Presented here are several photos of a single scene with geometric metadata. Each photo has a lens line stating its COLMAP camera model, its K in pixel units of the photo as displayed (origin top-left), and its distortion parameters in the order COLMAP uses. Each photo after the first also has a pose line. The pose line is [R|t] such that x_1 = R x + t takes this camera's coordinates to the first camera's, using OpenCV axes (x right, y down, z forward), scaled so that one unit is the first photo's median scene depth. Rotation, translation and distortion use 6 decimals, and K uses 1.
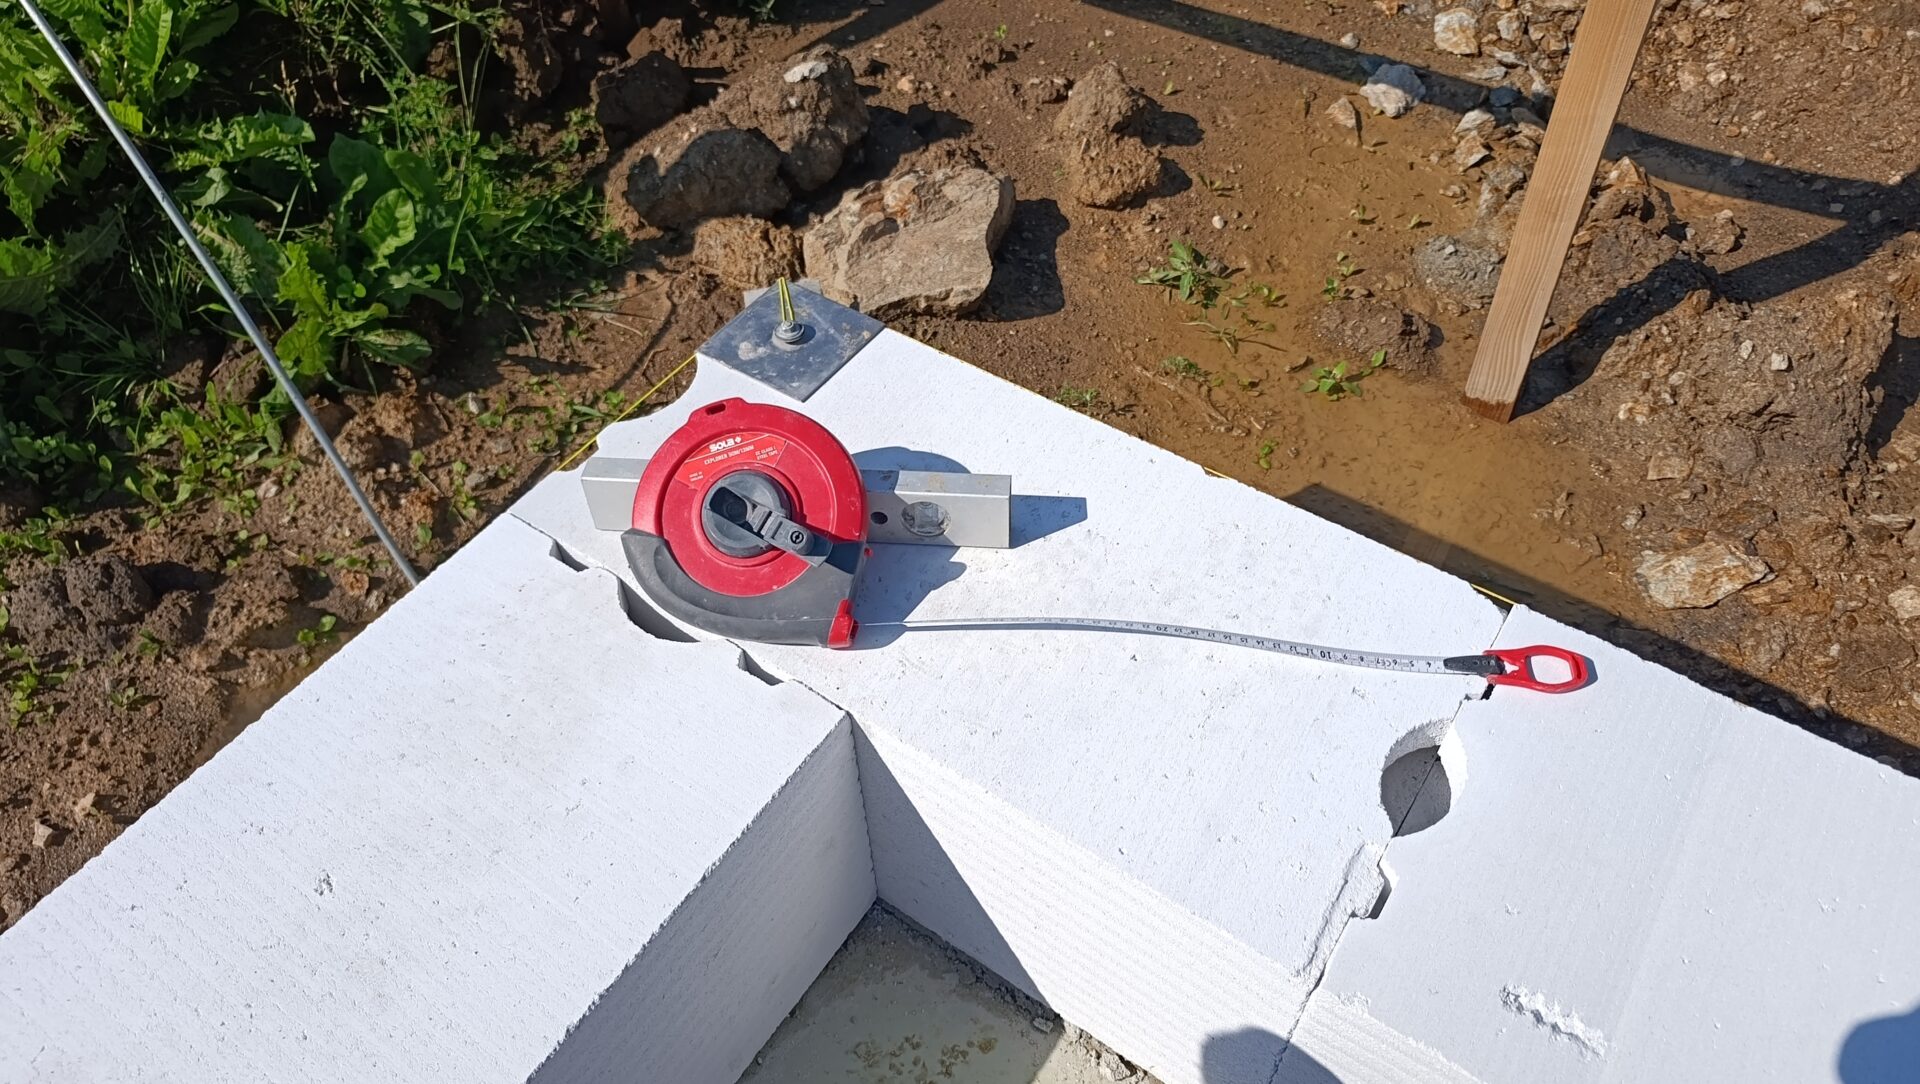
lens RADIAL K [[1288.4, 0, 953.3], [0, 1288.4, 541.3], [0, 0, 1]] dist [-0.009046, 0.001206]
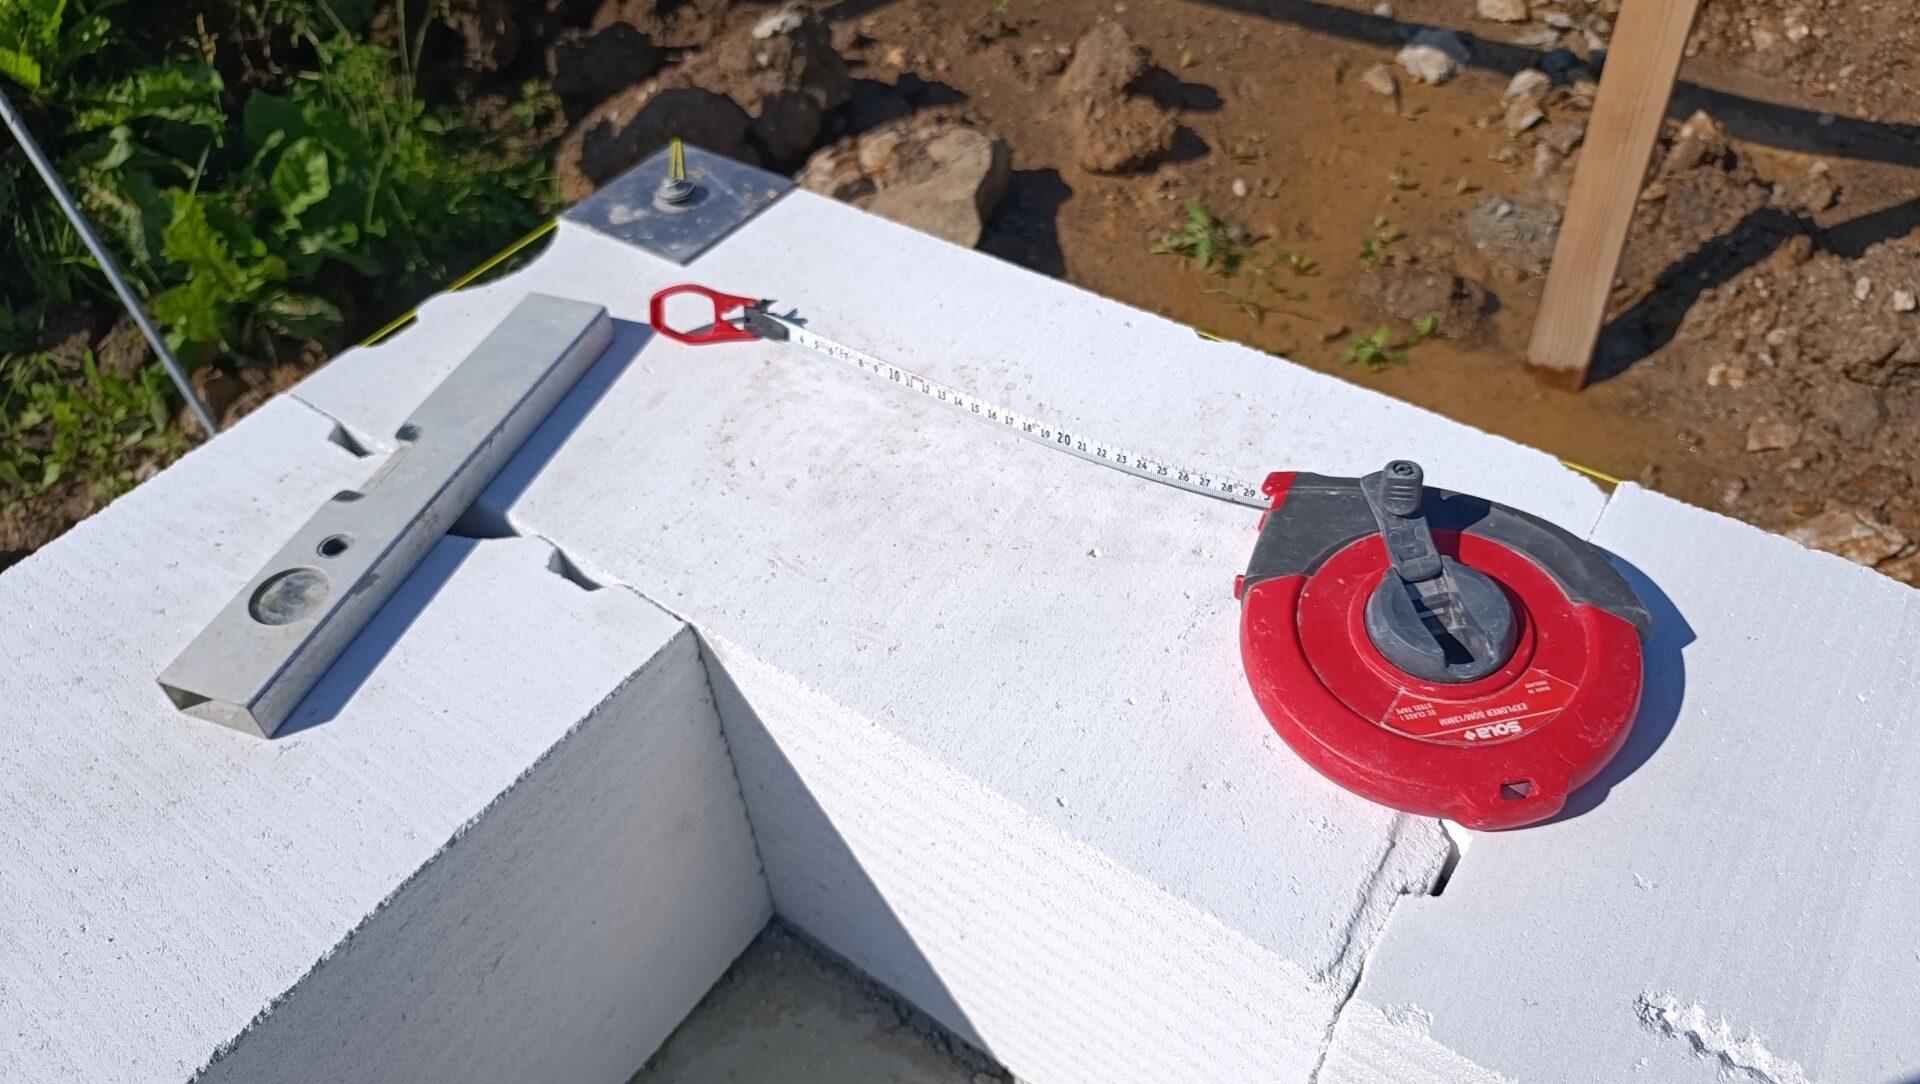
lens RADIAL K [[1316.5, 0, 960.0], [0, 1316.5, 542.0], [0, 0, 1]] dist [-0.038147, 0.026279]
pose [[0.999658, -0.002957, -0.025980, 0.039868], [0.001247, 0.997845, -0.065599, 0.061762], [0.026118, 0.065544, 0.997508, 0.123357]]
